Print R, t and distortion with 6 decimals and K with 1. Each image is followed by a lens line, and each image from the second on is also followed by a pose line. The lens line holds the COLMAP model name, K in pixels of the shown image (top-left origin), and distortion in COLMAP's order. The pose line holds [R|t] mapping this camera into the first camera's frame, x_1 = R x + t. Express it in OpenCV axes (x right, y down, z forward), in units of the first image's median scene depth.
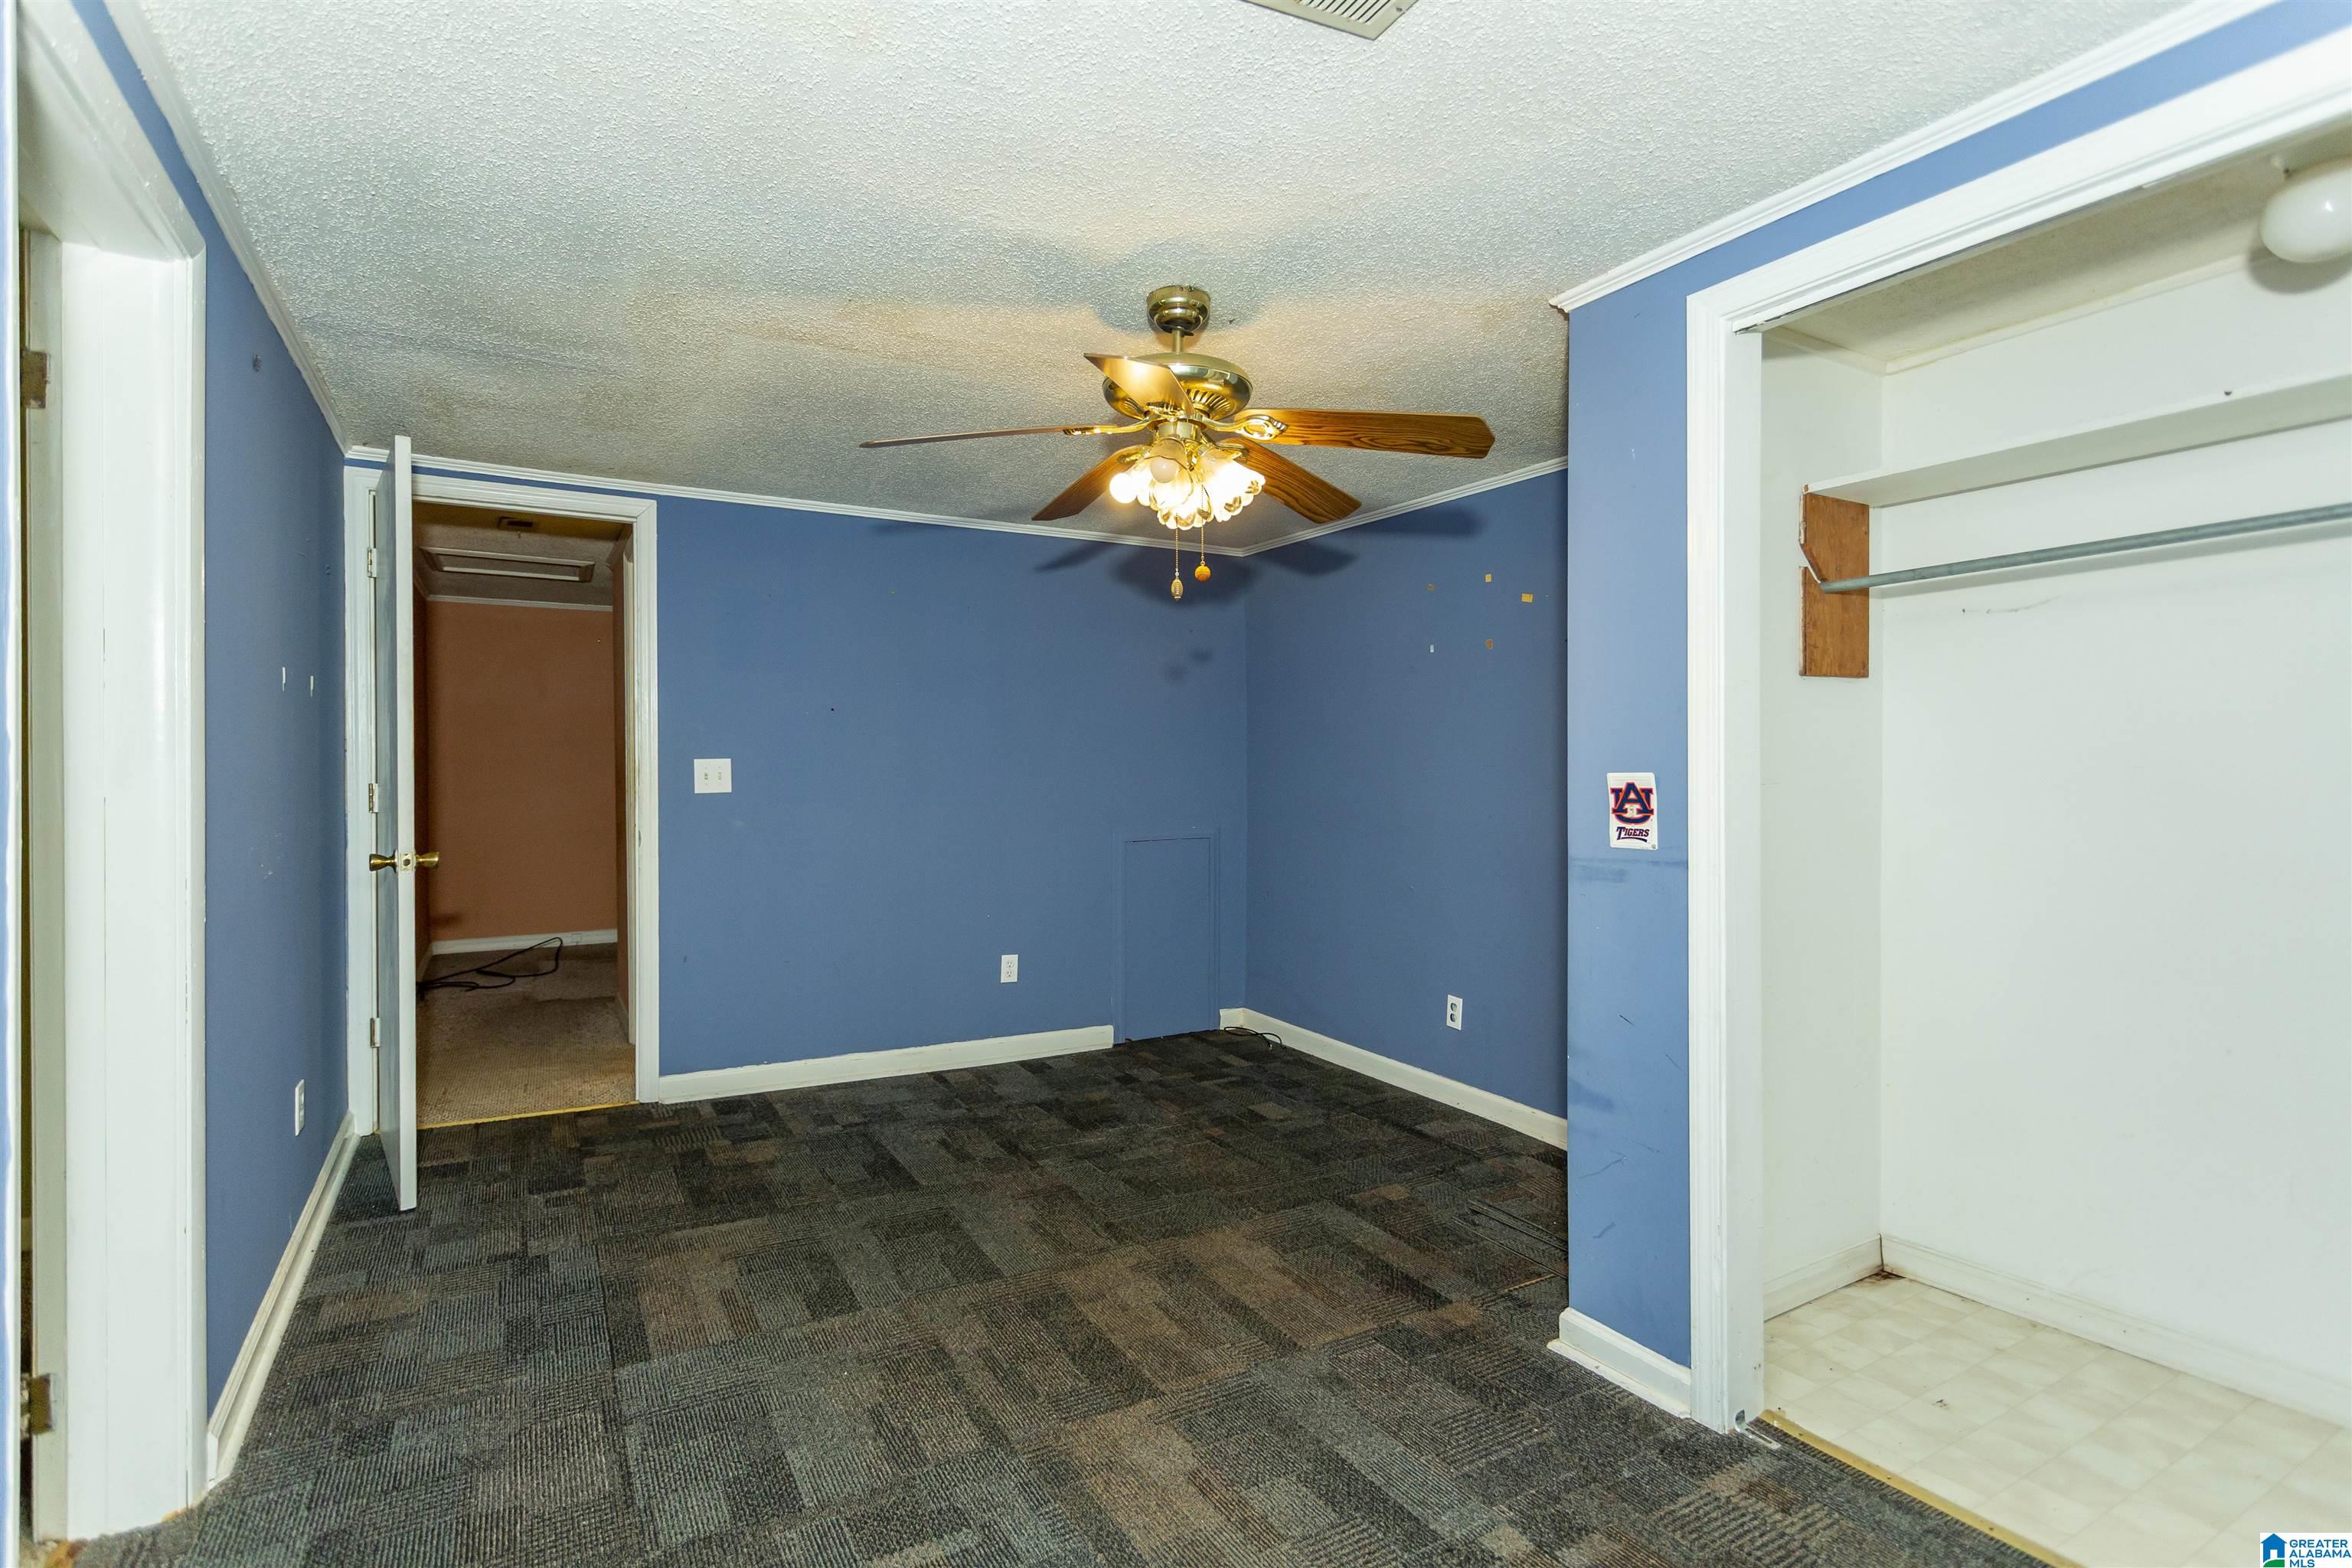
lens RADIAL K [[1130.8, 0, 1159.8], [0, 1130.8, 776.2], [0, 0, 1]] dist [0.001787, 0.000285]
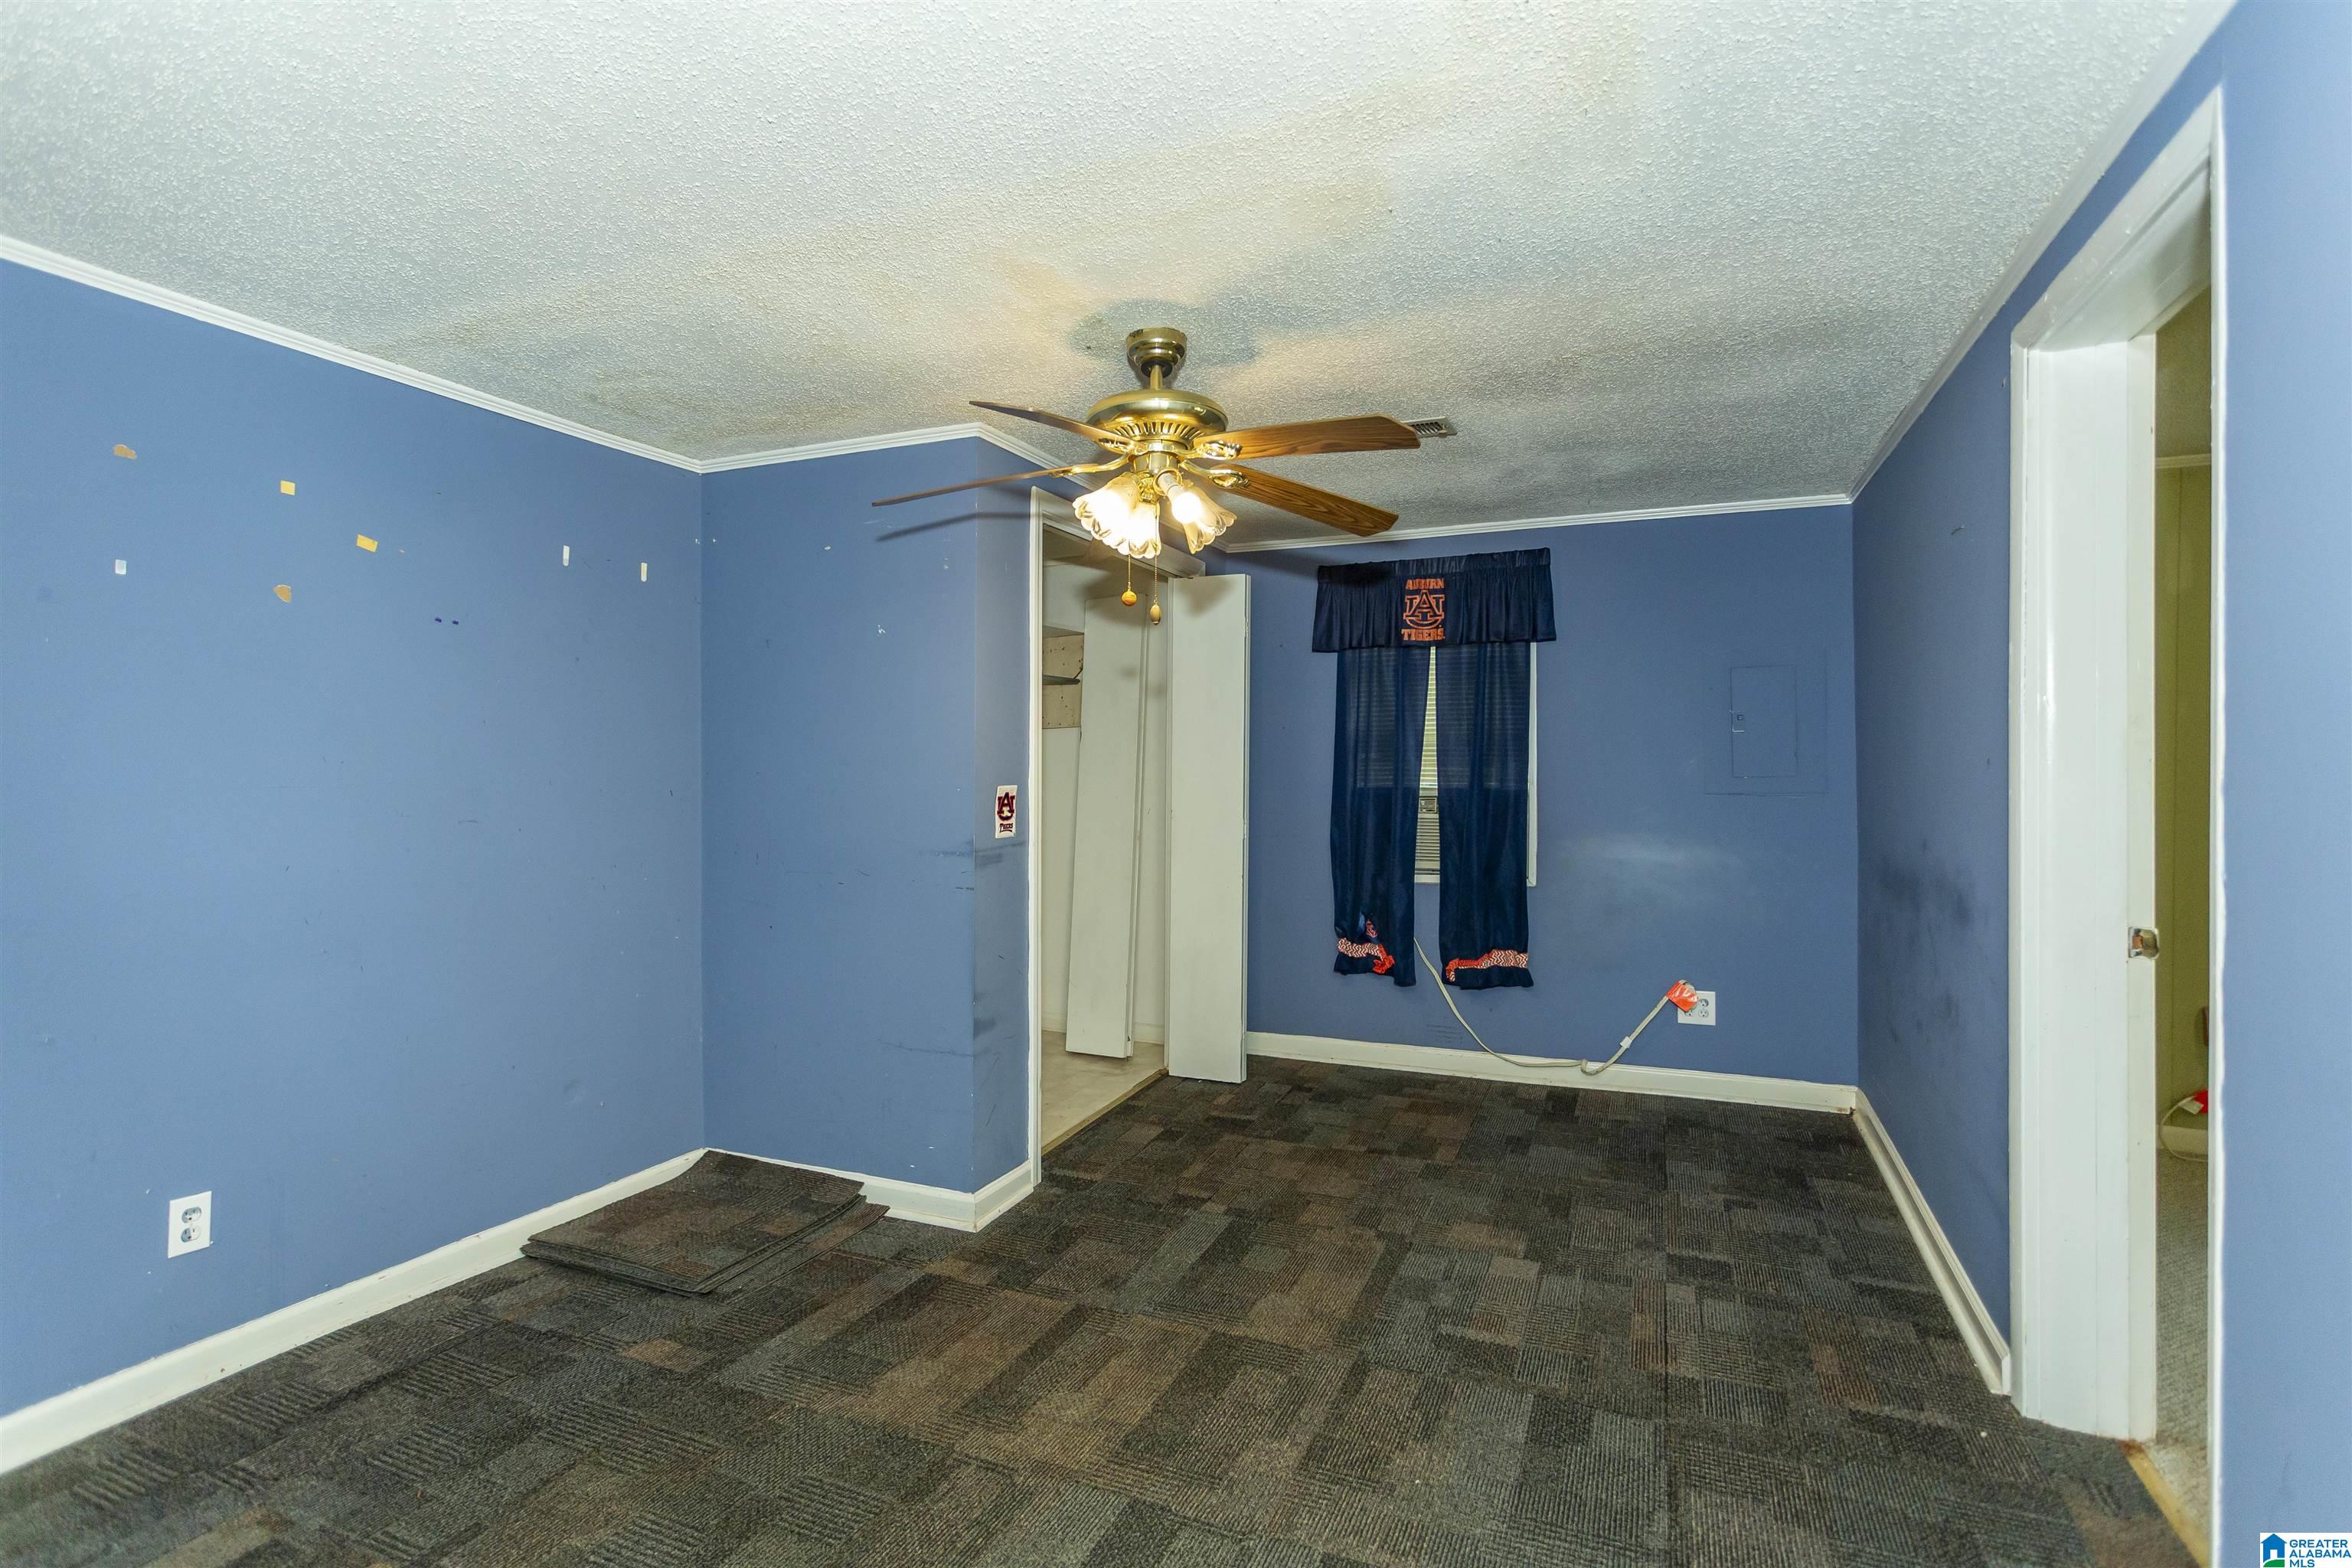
lens RADIAL K [[1130.8, 0, 1170.5], [0, 1130.8, 767.3], [0, 0, 1]] dist [0.001787, 0.000285]
pose [[-0.601620, 0.007400, 0.798748, -0.874667], [0.012197, 0.999926, -0.000078, -0.023895], [-0.798689, 0.009695, -0.601666, 1.693451]]
